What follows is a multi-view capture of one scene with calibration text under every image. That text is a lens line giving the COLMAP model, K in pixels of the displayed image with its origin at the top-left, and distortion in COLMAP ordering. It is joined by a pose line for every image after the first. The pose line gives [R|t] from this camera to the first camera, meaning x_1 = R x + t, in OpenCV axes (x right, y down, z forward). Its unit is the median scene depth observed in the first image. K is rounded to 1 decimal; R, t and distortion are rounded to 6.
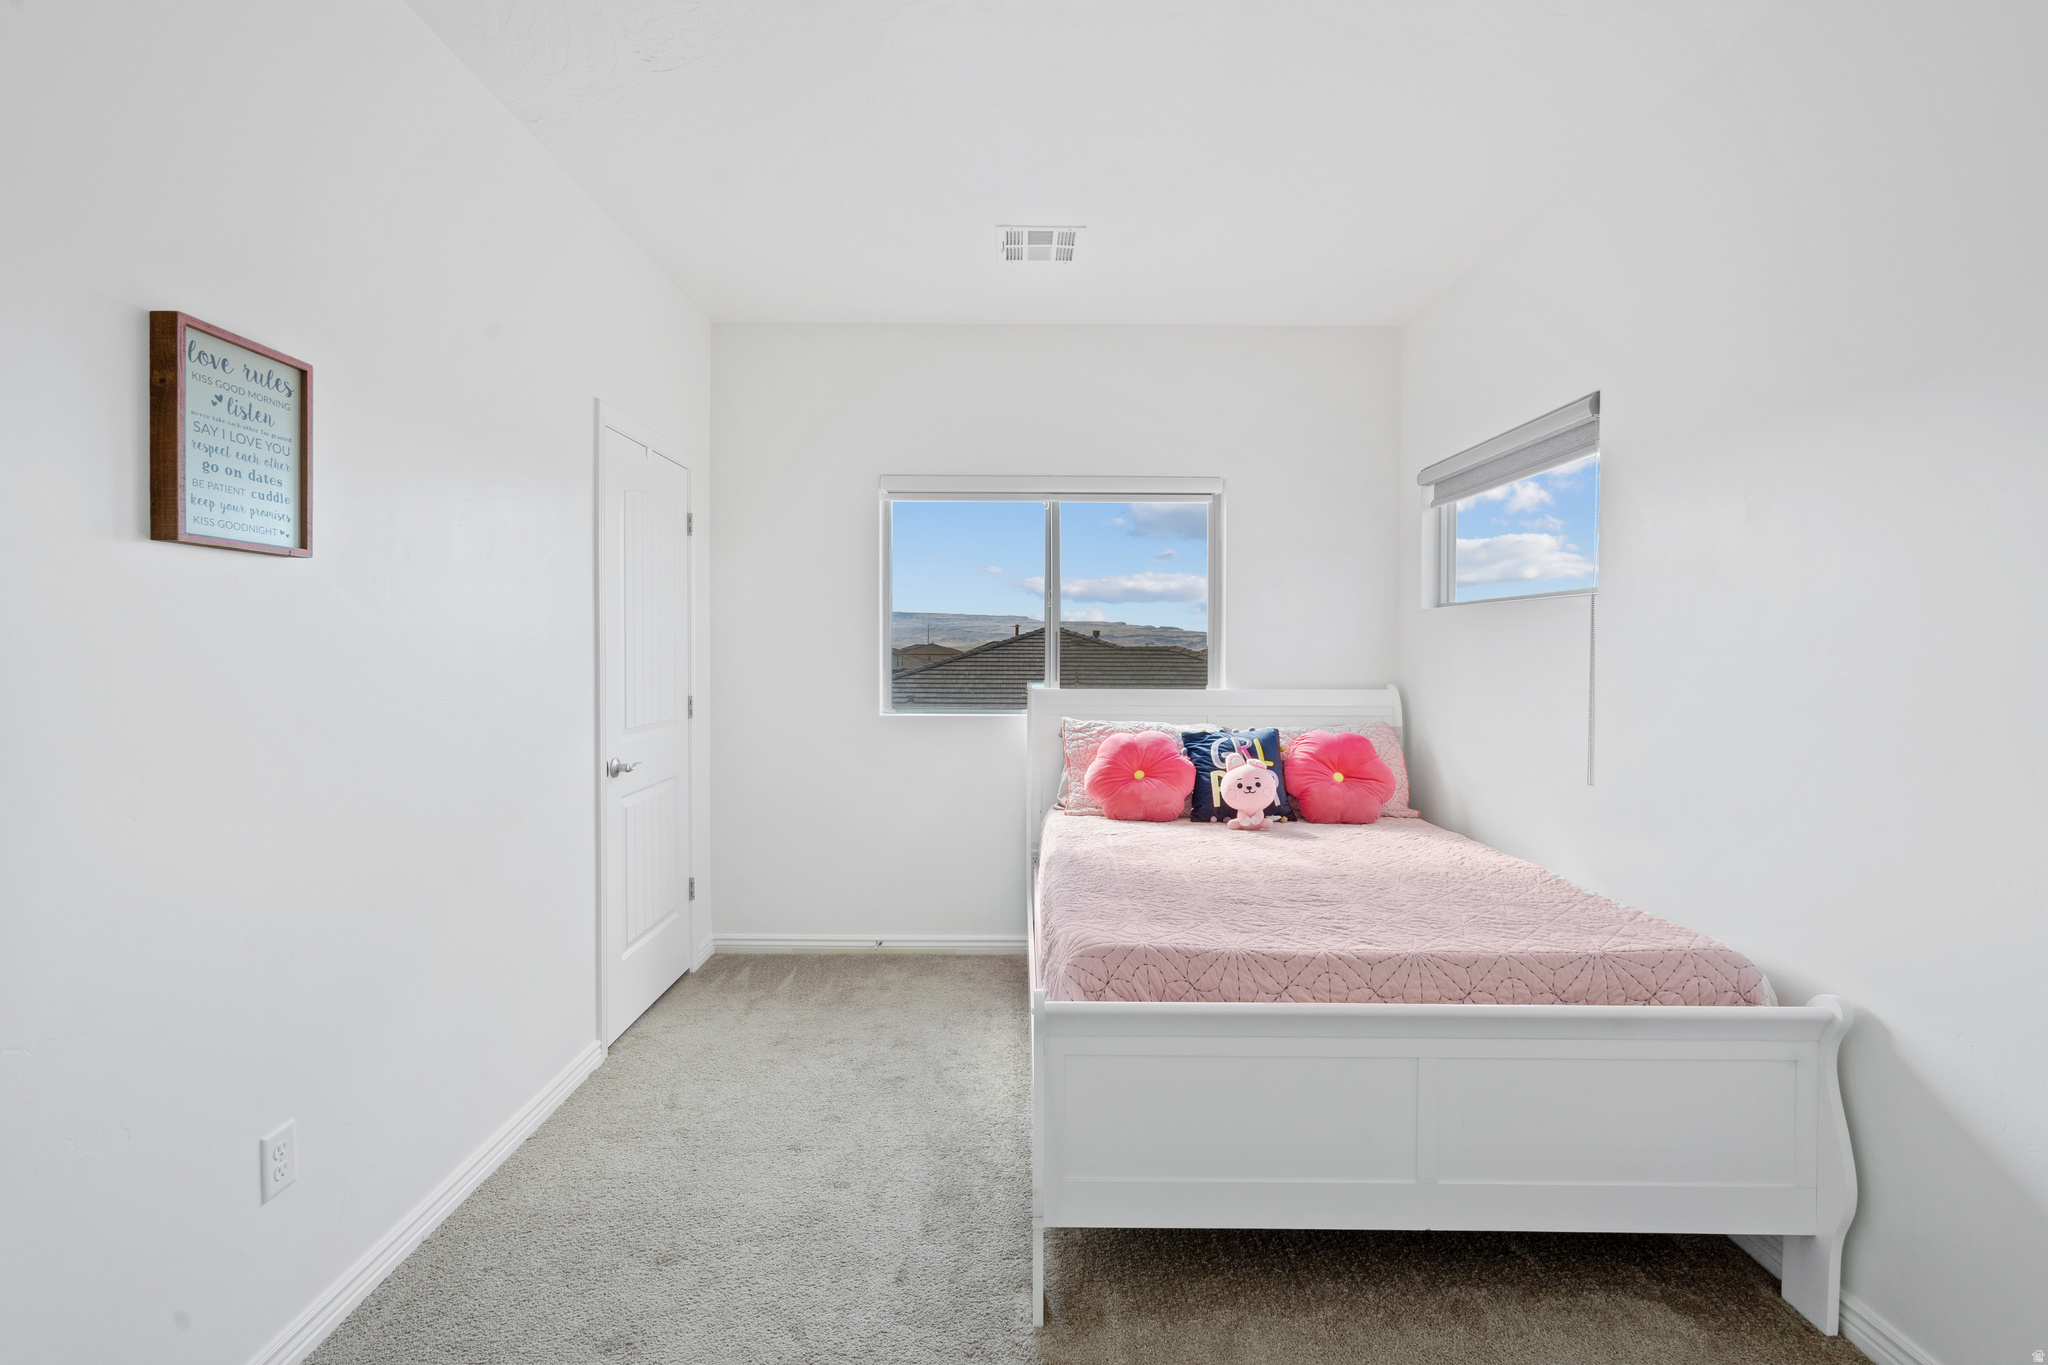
lens RADIAL K [[922.0, 0, 1026.2], [0, 922.0, 679.8], [0, 0, 1]] dist [-0.000591, -0.000042]
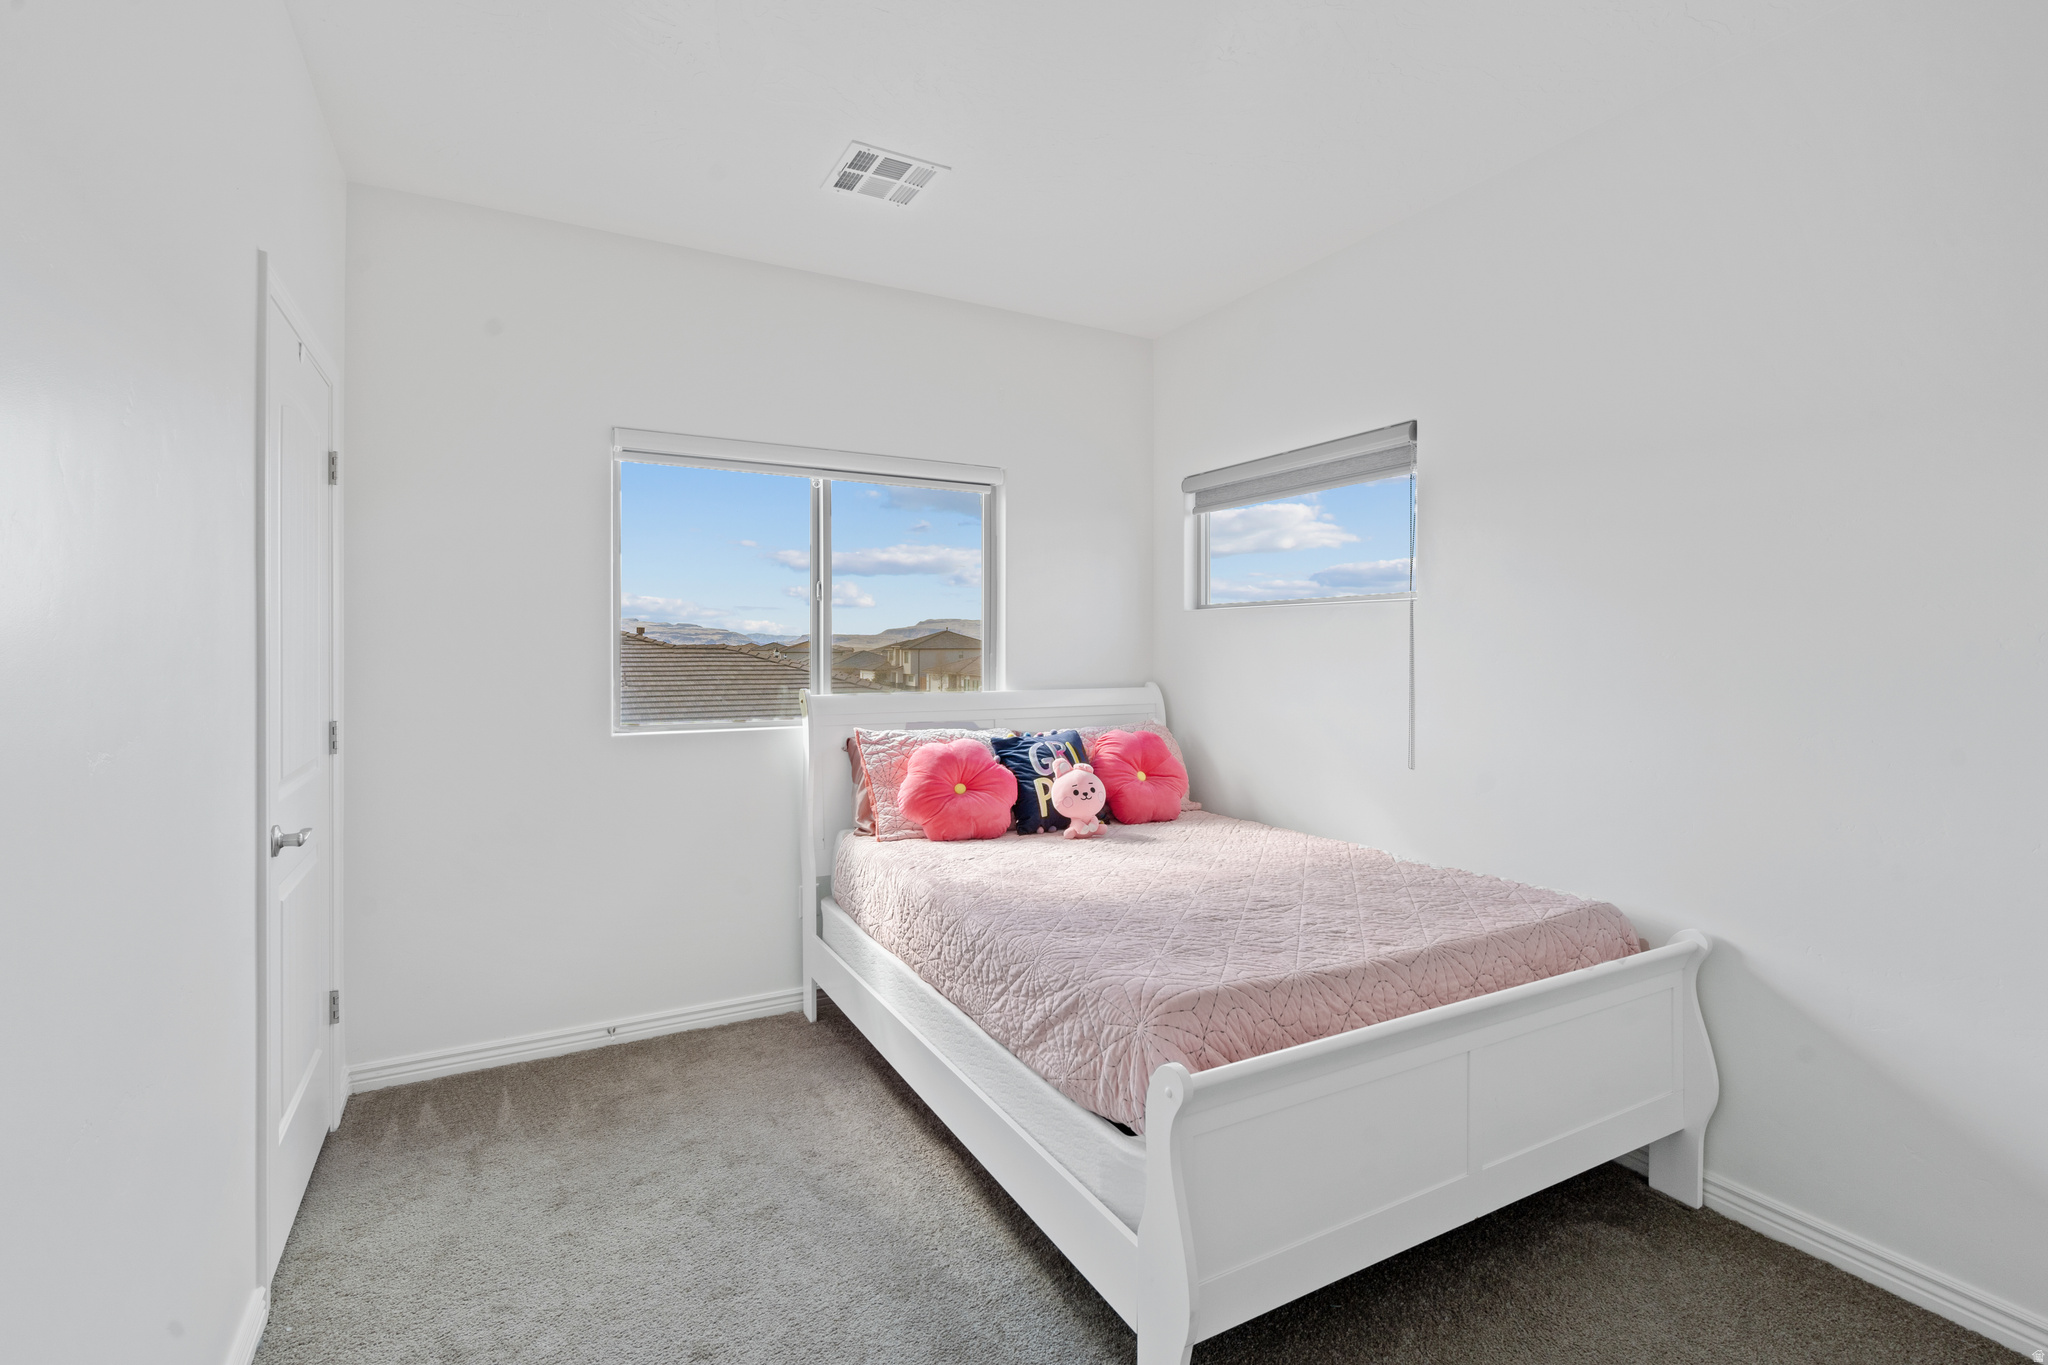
lens RADIAL K [[926.9, 0, 1021.3], [0, 926.9, 664.8], [0, 0, 1]] dist [-0.000828, 0.000562]
pose [[0.879813, -0.011554, 0.475179, -0.258091], [0.018684, 0.999773, -0.010285, -0.007767], [-0.474952, 0.017927, 0.879829, 0.172488]]
